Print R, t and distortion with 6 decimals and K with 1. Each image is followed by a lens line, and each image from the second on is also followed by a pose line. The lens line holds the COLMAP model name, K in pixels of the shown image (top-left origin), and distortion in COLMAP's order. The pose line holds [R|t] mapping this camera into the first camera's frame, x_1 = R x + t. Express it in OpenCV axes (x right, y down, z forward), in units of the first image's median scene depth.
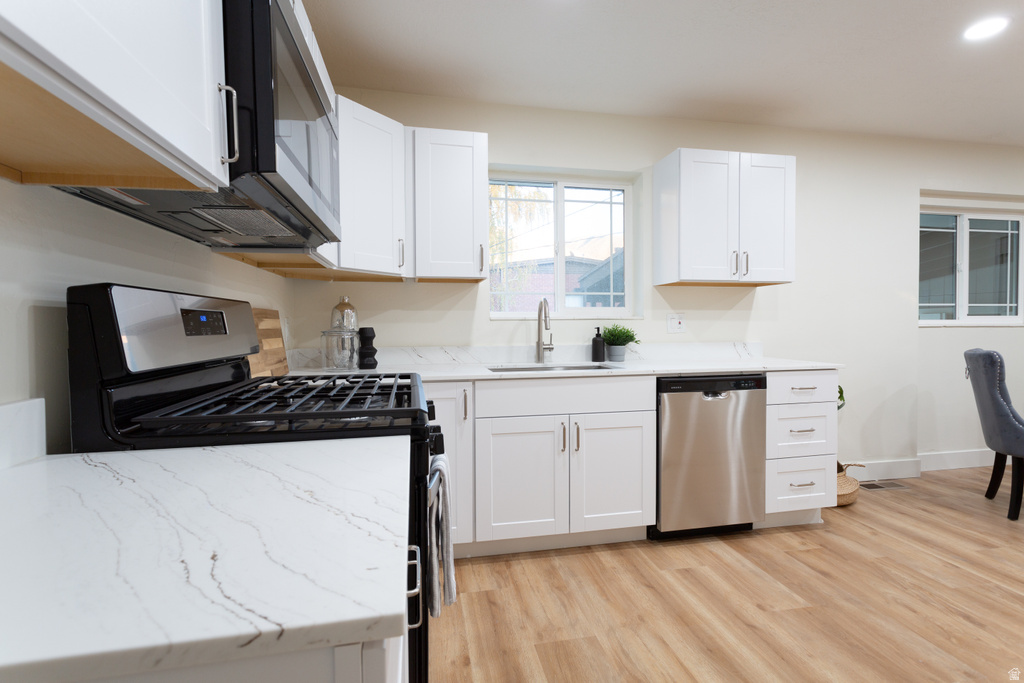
lens RADIAL K [[479.8, 0, 512.0], [0, 479.8, 341.5], [0, 0, 1]] dist [0.012774, -0.000173]
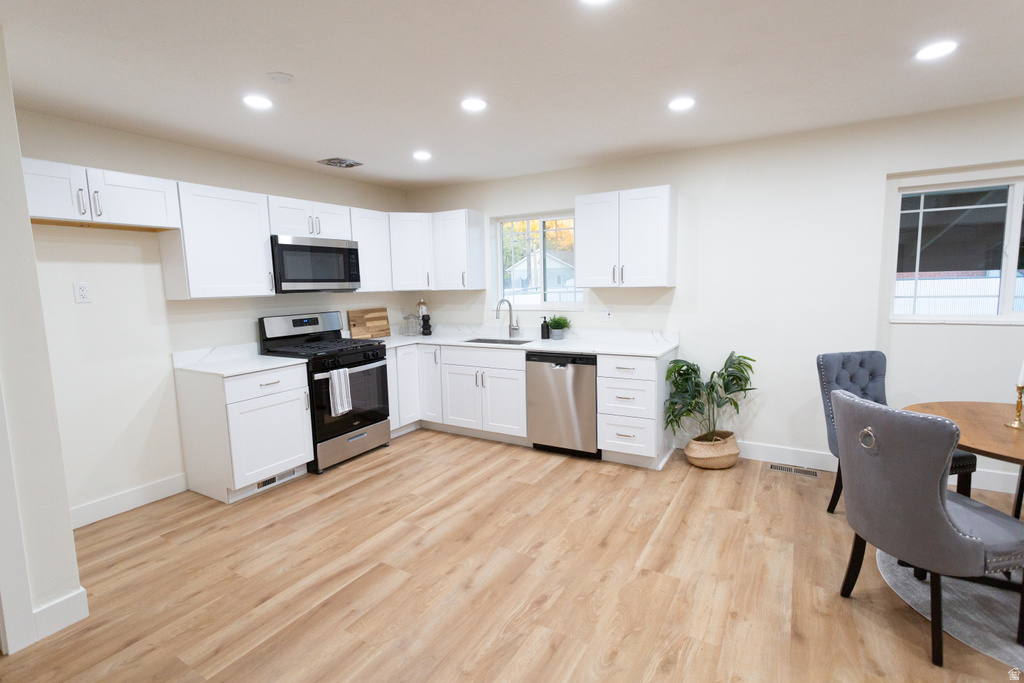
lens RADIAL K [[480.9, 0, 512.0], [0, 480.9, 341.5], [0, 0, 1]] dist [0.002634, -0.000143]
pose [[0.737520, 0.071214, -0.671560, 1.348983], [-0.002776, 0.994736, 0.102435, -0.127719], [0.675320, -0.073684, 0.733835, -0.251790]]
